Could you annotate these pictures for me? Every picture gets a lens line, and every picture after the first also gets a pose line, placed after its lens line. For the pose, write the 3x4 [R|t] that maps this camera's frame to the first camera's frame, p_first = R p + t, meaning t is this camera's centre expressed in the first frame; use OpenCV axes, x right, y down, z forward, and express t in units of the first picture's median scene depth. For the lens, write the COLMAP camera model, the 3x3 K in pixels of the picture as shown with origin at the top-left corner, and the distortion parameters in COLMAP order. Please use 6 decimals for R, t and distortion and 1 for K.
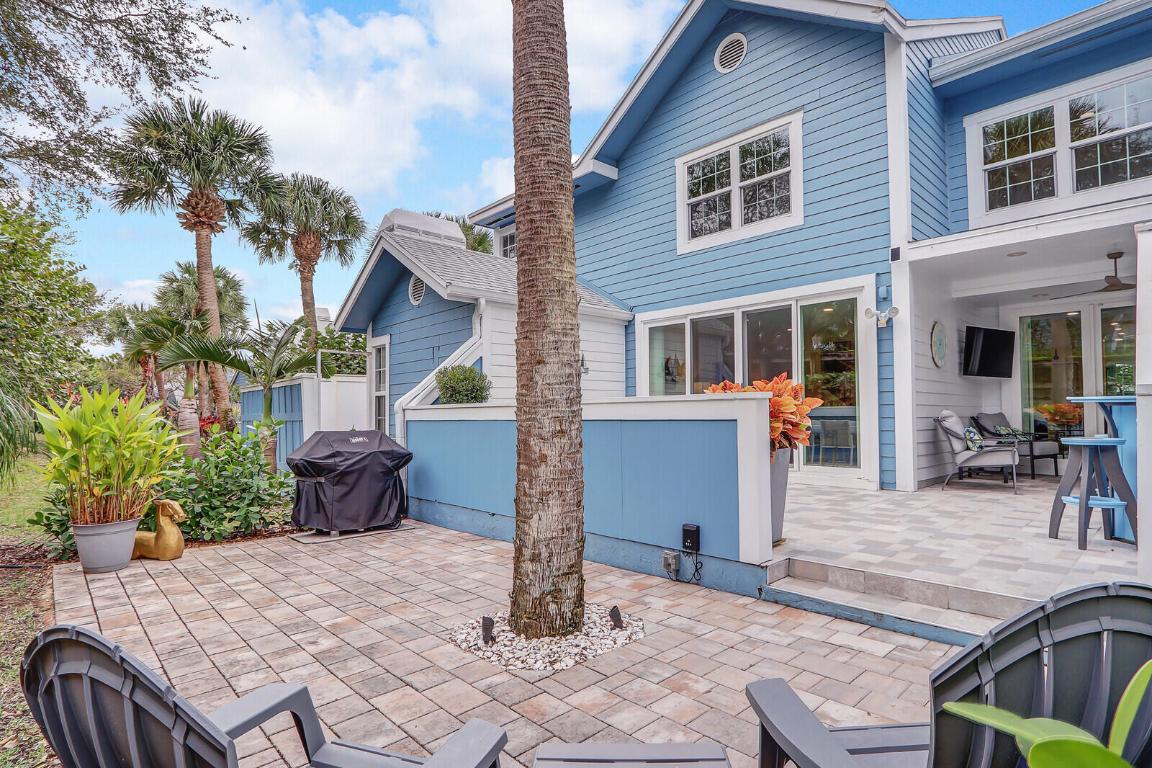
lens RADIAL K [[583.3, 0, 565.5], [0, 583.3, 392.7], [0, 0, 1]] dist [-0.024445, 0.006429]
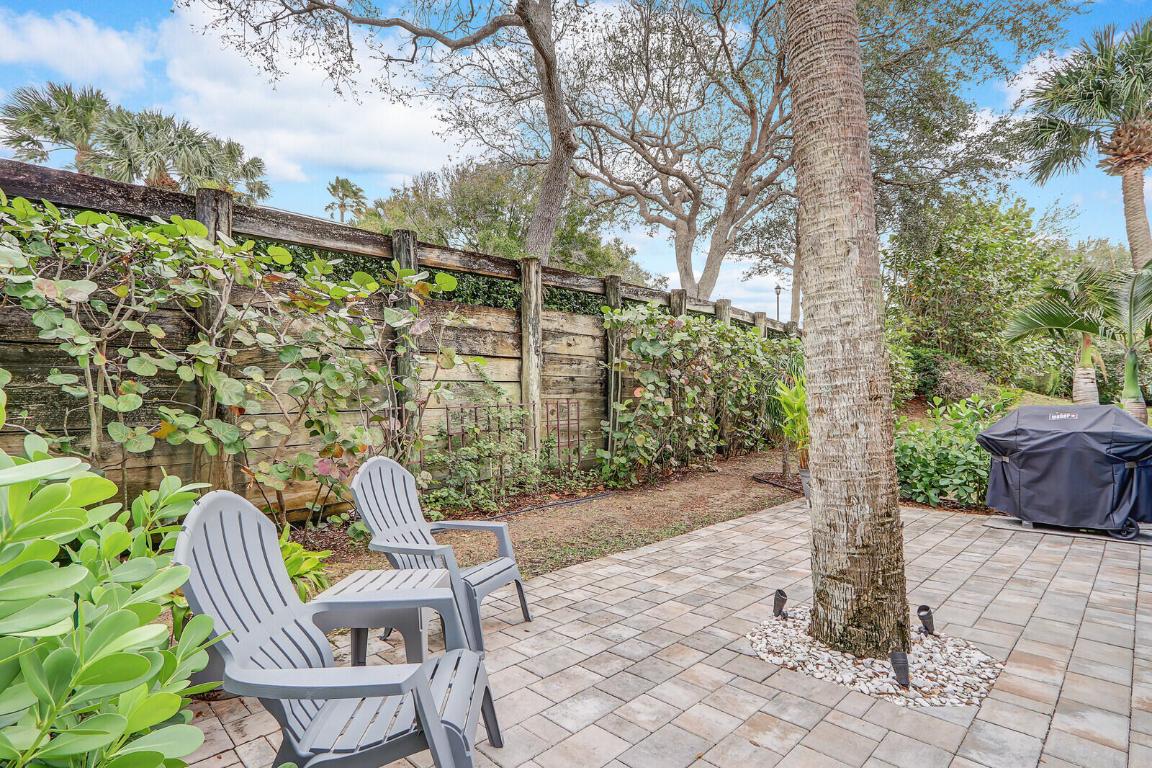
lens RADIAL K [[563.8, 0, 571.3], [0, 563.8, 393.4], [0, 0, 1]] dist [-0.017696, 0.000802]
pose [[0.027925, -0.004435, -0.999600, 0.525821], [0.059397, 0.998231, -0.002770, 0.013990], [0.997844, -0.059295, 0.028139, 0.396562]]
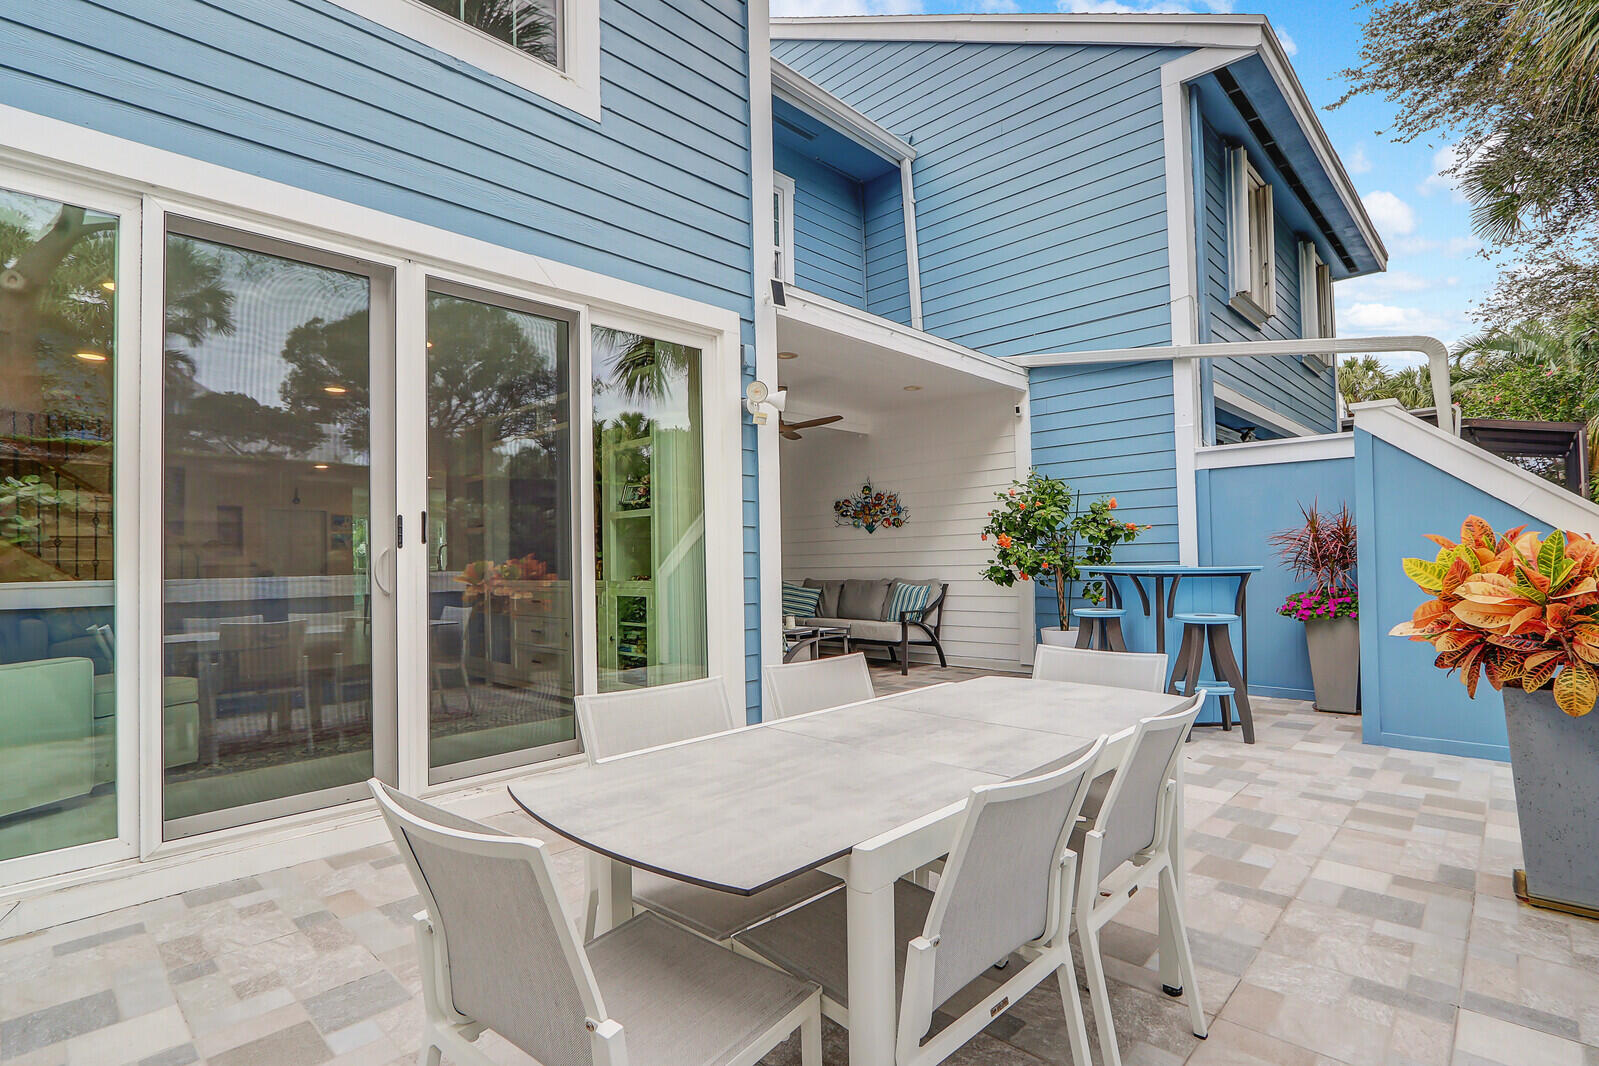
lens RADIAL K [[775.0, 0, 798.5], [0, 775.0, 537.7], [0, 0, 1]] dist [-0.017756, 0.000254]
pose [[-0.069527, 0.036703, 0.996905, -0.182738], [-0.016749, 0.999139, -0.037953, 0.015110], [-0.997439, -0.019336, -0.068853, 1.465614]]
